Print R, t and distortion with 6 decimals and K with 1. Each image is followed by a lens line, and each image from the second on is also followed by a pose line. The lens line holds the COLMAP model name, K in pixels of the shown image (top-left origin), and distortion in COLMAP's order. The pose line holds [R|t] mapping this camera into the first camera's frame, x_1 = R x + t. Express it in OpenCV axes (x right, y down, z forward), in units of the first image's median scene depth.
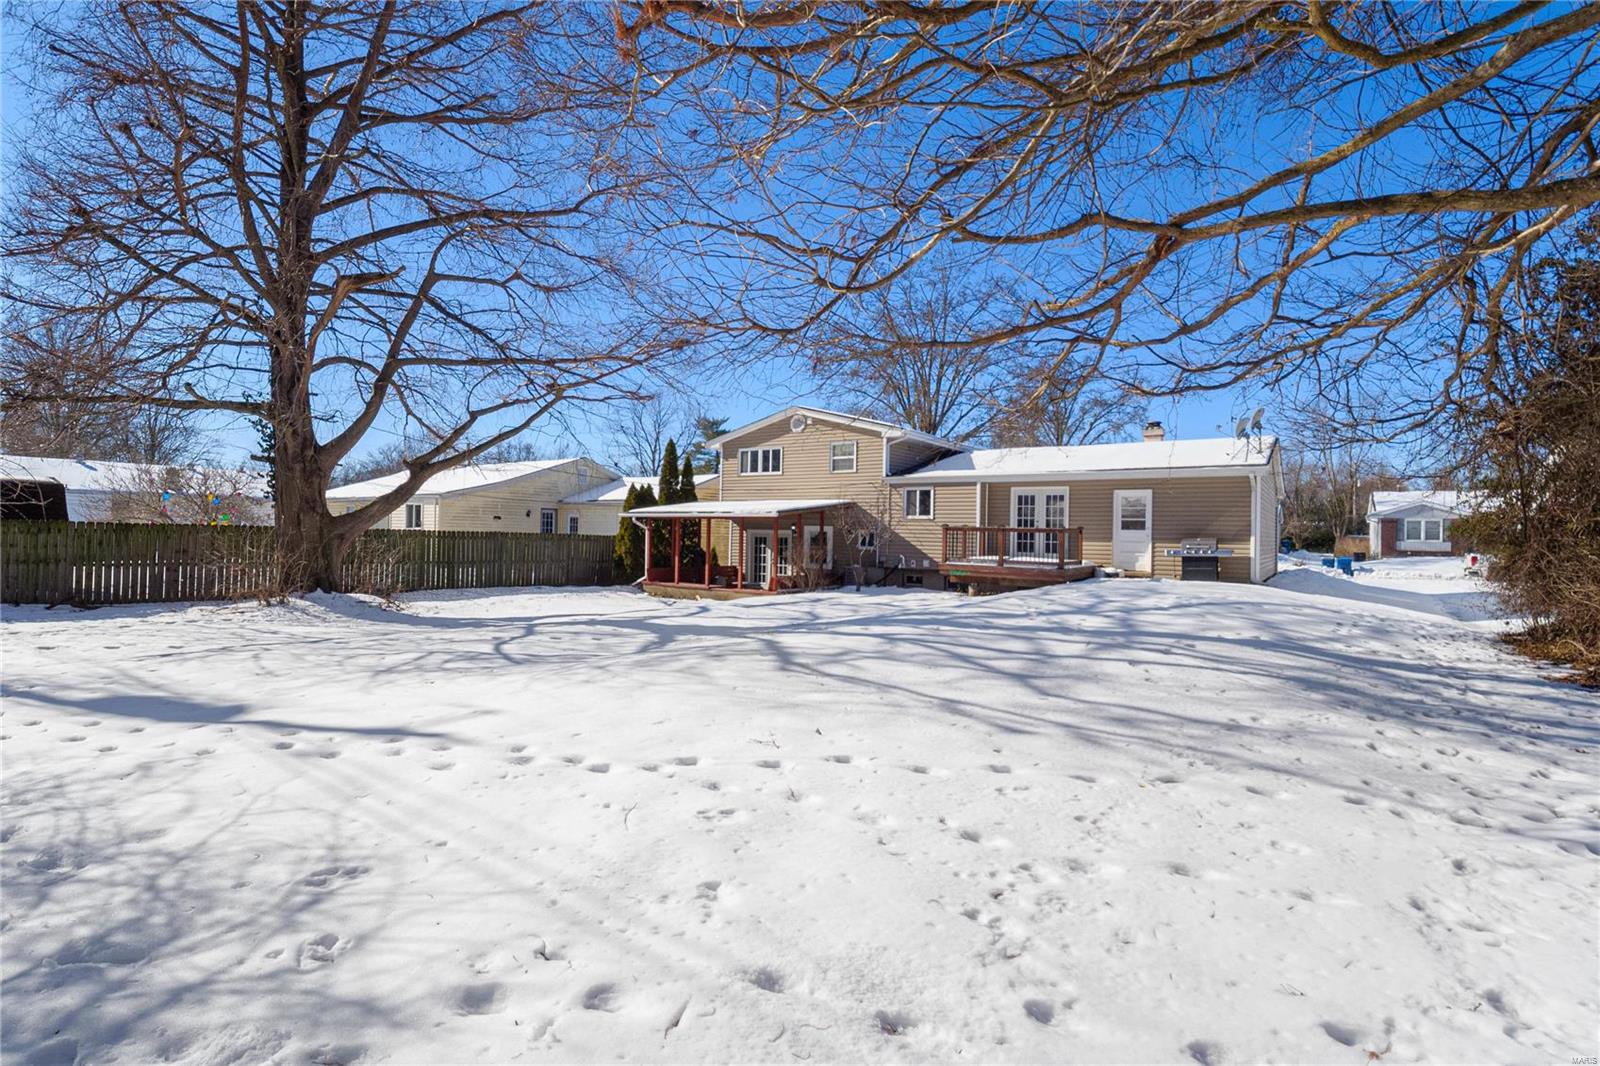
lens RADIAL K [[759.8, 0, 794.8], [0, 759.8, 521.2], [0, 0, 1]] dist [-0.011822, -0.000773]
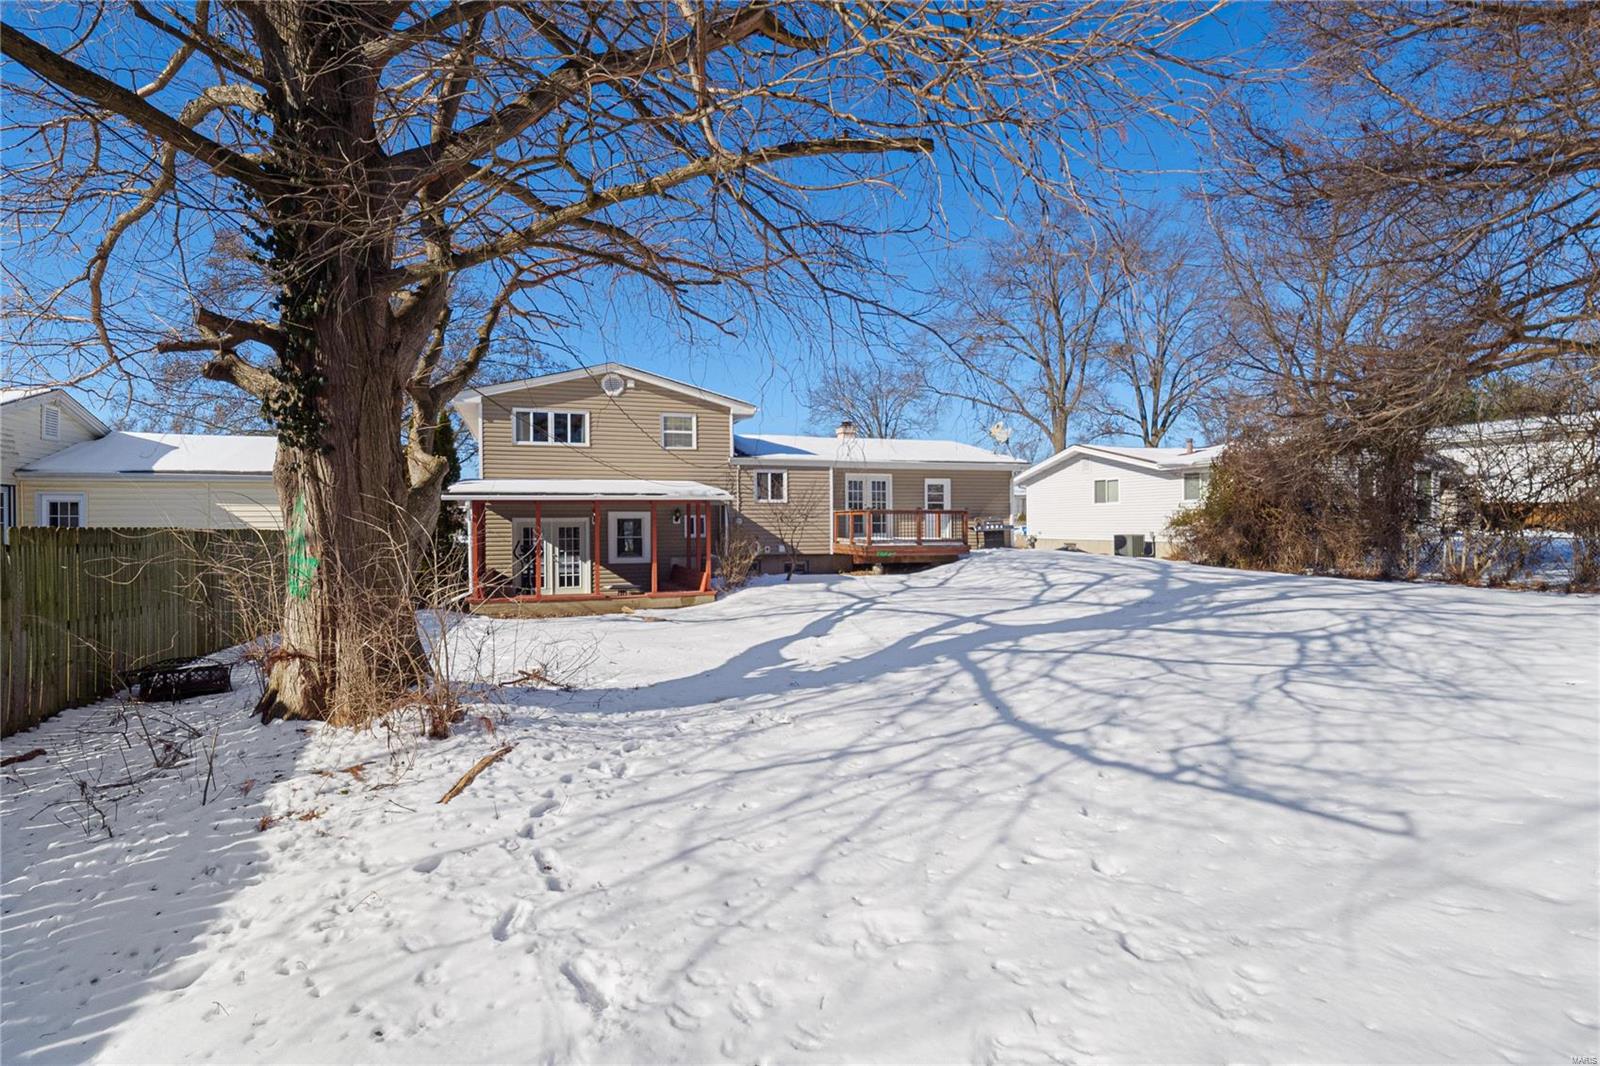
lens RADIAL K [[759.8, 0, 794.8], [0, 759.8, 521.2], [0, 0, 1]] dist [-0.011822, -0.000773]
pose [[0.595620, -0.018316, 0.803057, -0.559003], [0.004676, 0.999802, 0.019335, 0.001955], [-0.803253, -0.007761, 0.595588, 0.381179]]
